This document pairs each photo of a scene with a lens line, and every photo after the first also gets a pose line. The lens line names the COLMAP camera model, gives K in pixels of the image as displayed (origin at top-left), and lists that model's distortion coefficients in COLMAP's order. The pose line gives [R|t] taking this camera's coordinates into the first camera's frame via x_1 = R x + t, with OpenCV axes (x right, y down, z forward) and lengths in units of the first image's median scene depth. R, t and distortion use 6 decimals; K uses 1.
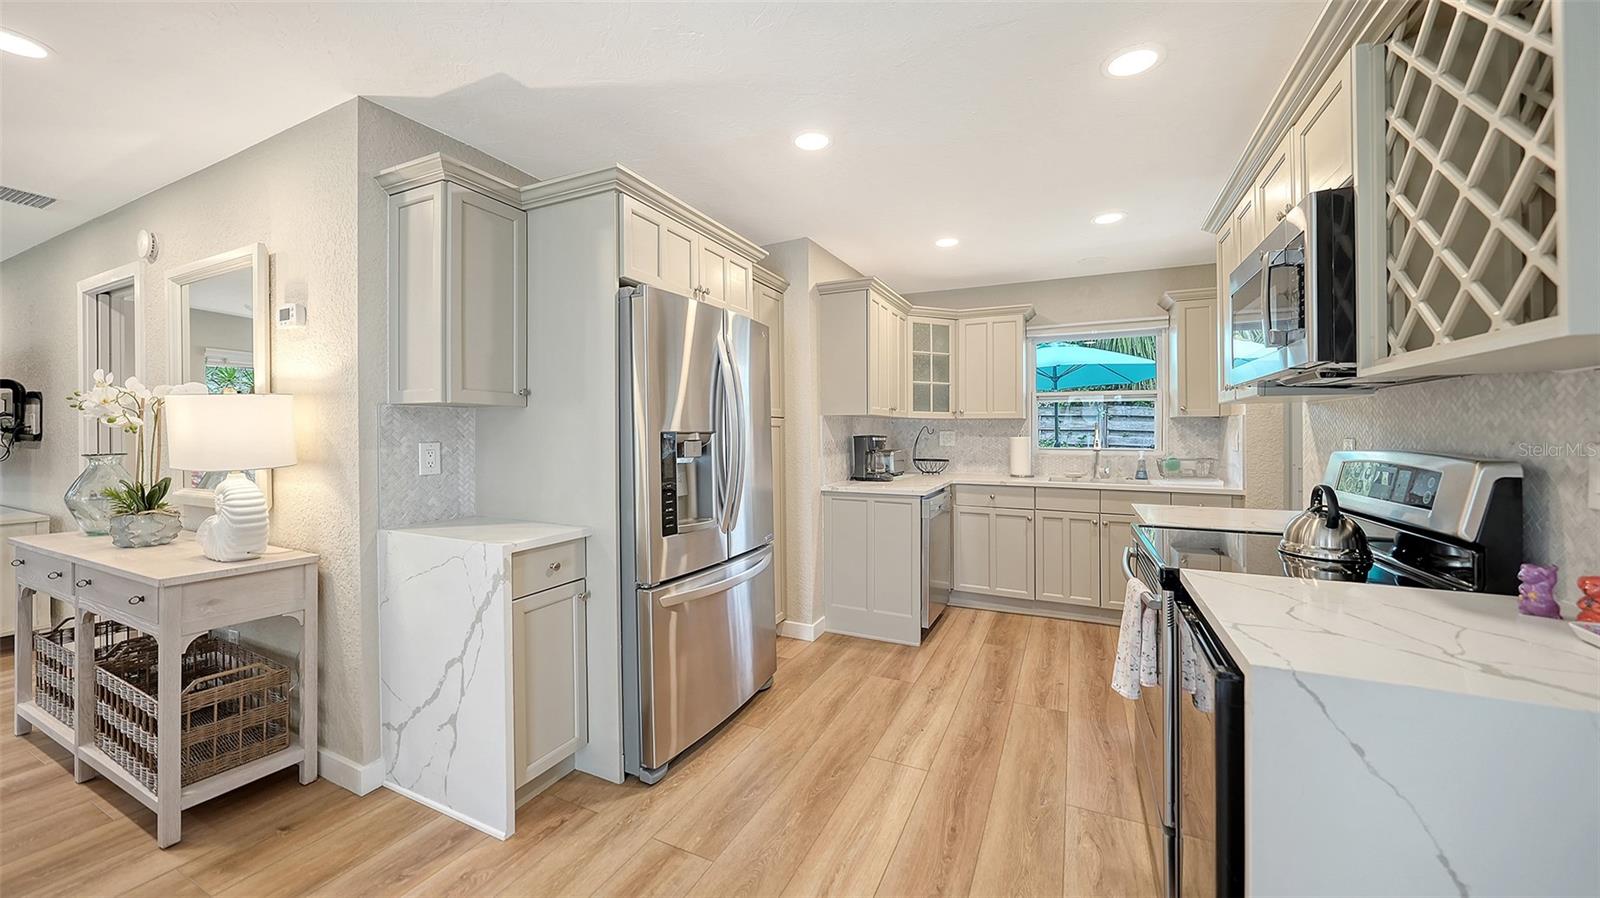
lens RADIAL K [[573.2, 0, 810.2], [0, 573.2, 434.3], [0, 0, 1]] dist [-0.005939, 0.001458]
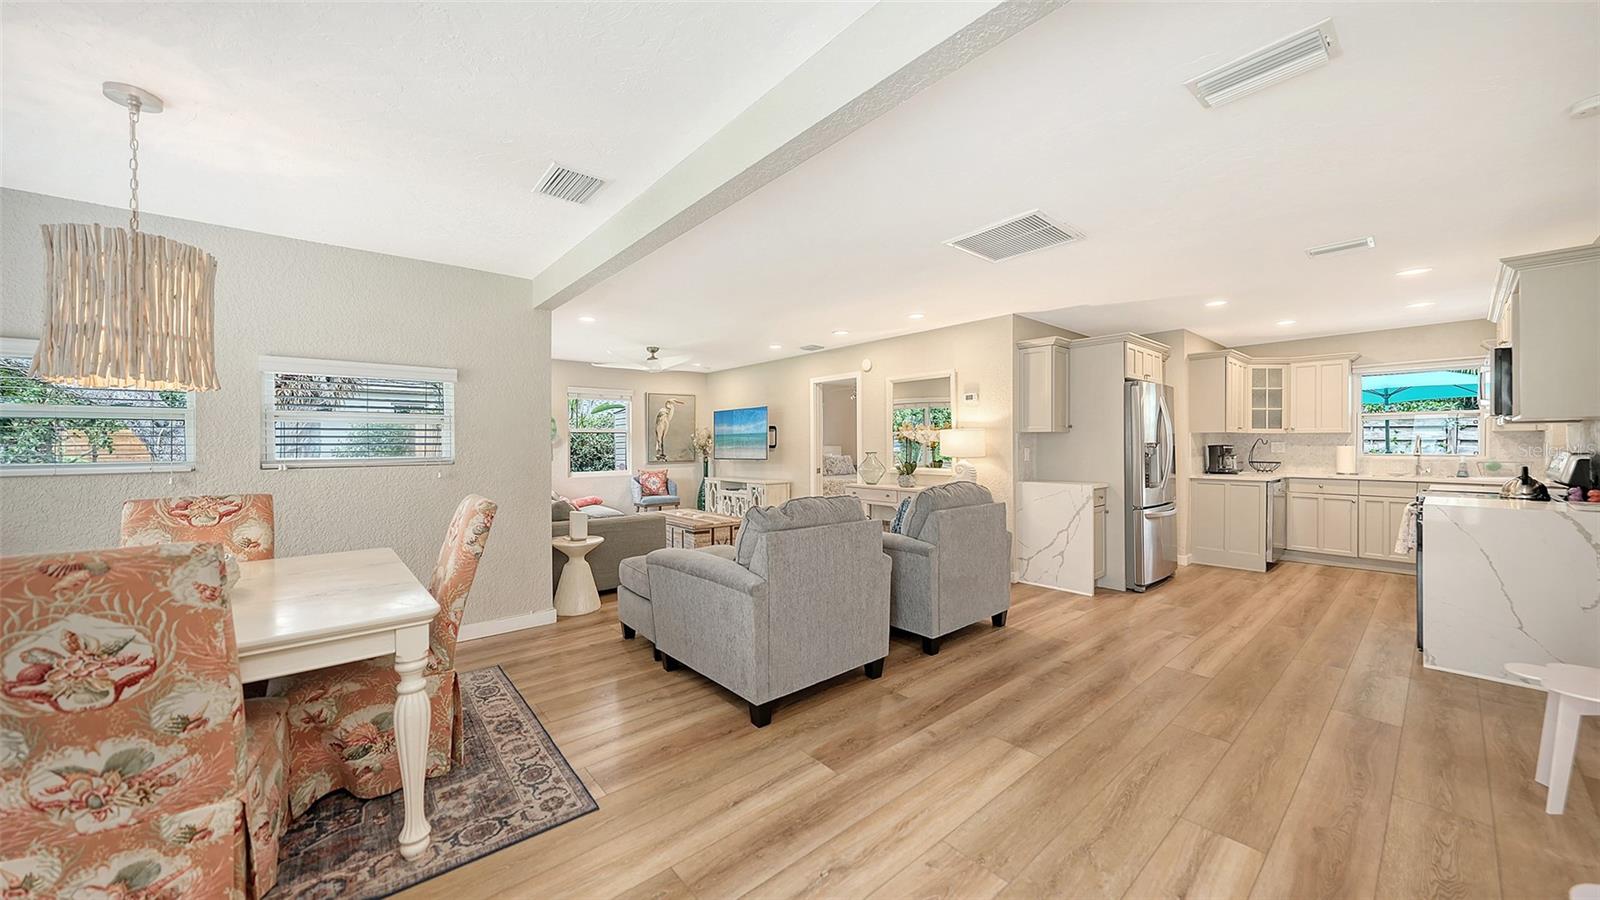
lens RADIAL K [[554.2, 0, 792.4], [0, 554.2, 453.0], [0, 0, 1]] dist [-0.003301, -0.000374]
pose [[0.908538, 0.004392, -0.417779, -0.393432], [0.001349, 0.999909, 0.013445, 0.002432], [0.417800, -0.012779, 0.908449, -1.040728]]
